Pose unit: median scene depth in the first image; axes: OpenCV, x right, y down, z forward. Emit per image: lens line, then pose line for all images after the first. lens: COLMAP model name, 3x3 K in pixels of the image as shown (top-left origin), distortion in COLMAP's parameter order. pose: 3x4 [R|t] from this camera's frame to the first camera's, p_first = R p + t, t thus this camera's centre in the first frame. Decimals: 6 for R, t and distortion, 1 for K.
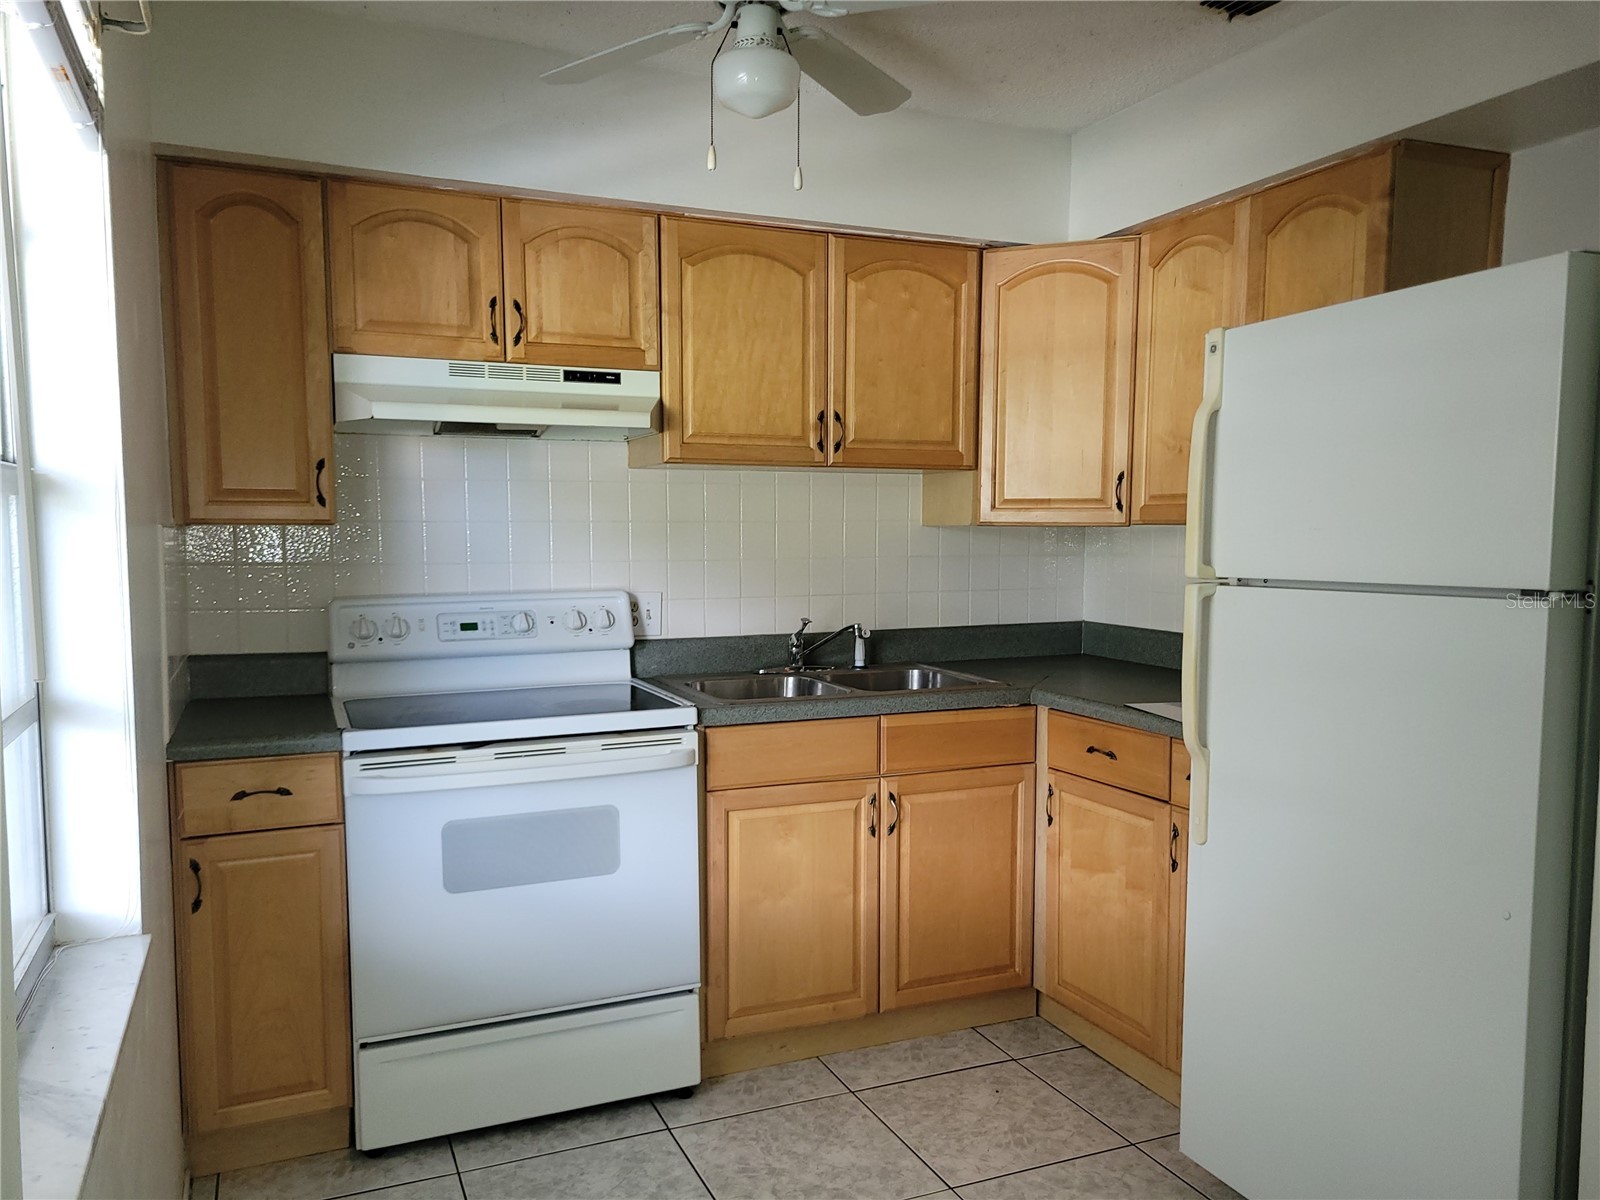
lens RADIAL K [[1203.9, 0, 793.6], [0, 1203.9, 600.9], [0, 0, 1]] dist [0.055995, -0.032037]
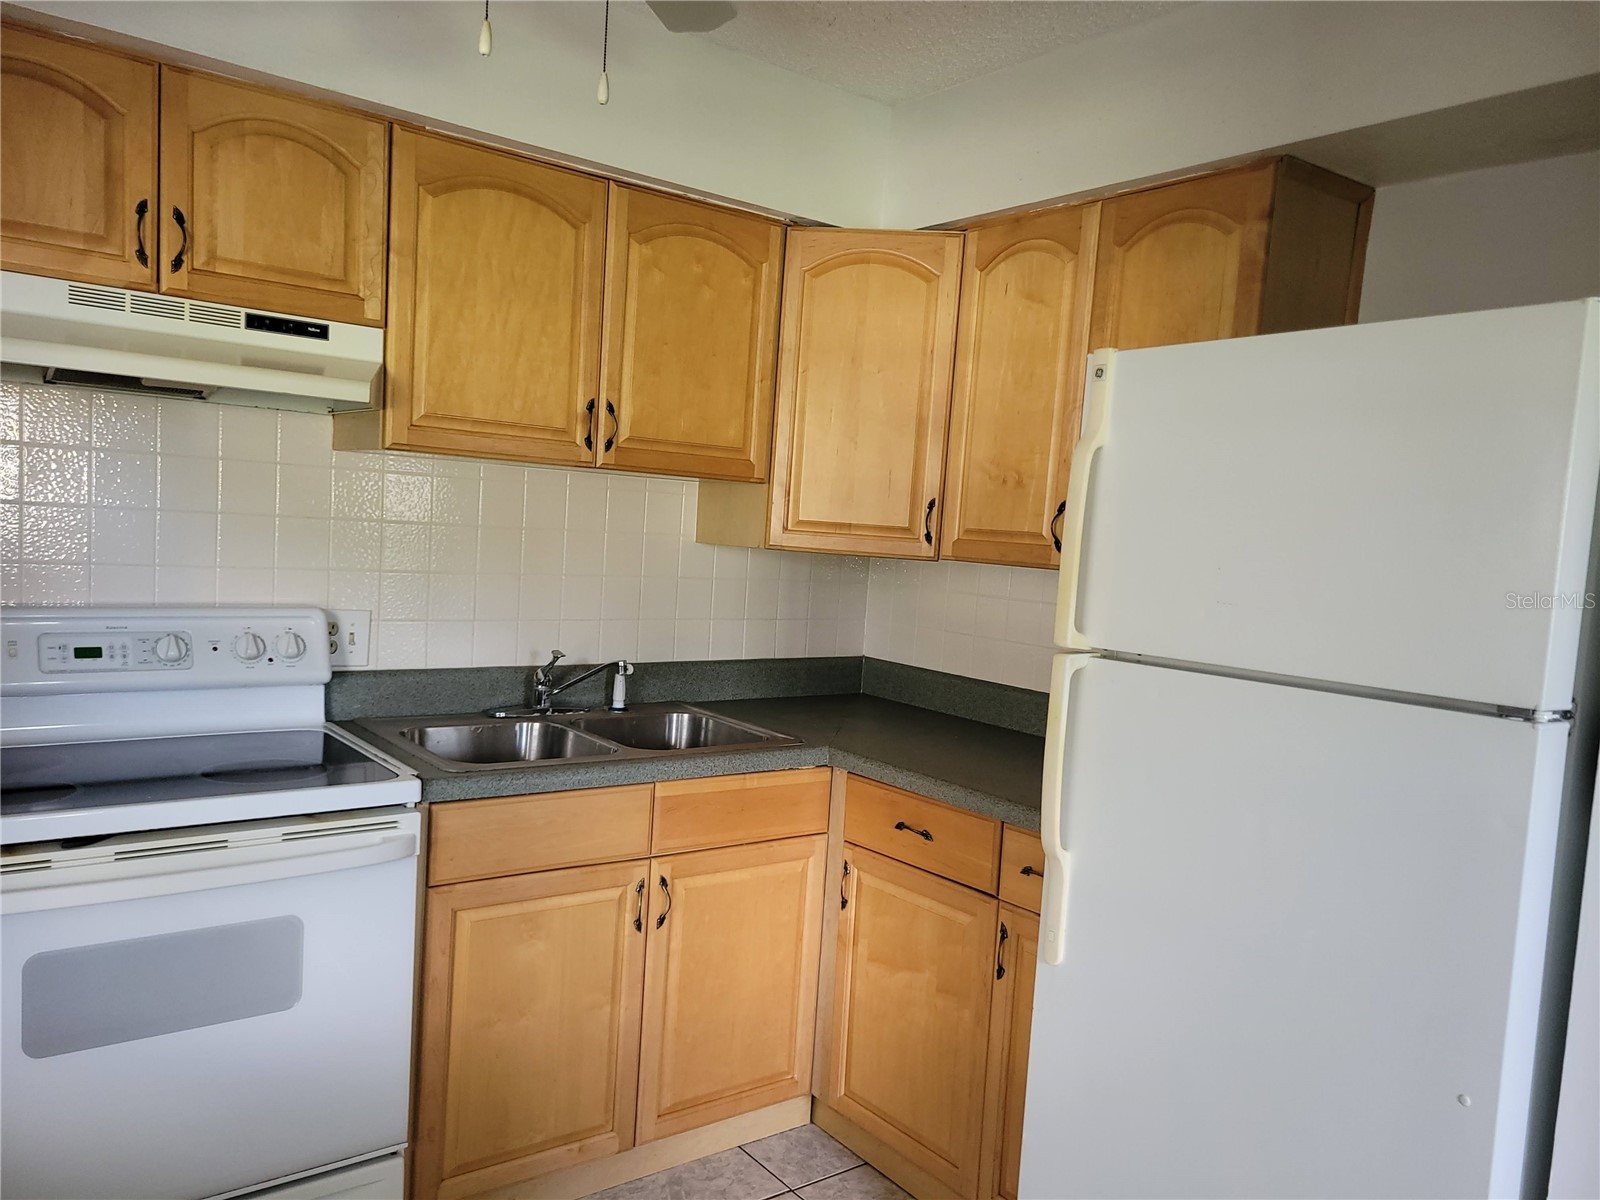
lens RADIAL K [[1203.9, 0, 805.8], [0, 1203.9, 614.0], [0, 0, 1]] dist [0.055995, -0.032037]
pose [[0.967151, 0.043513, 0.250451, -0.037679], [-0.048837, 0.998693, 0.015080, -0.034916], [-0.249467, -0.026816, 0.968012, 0.186803]]
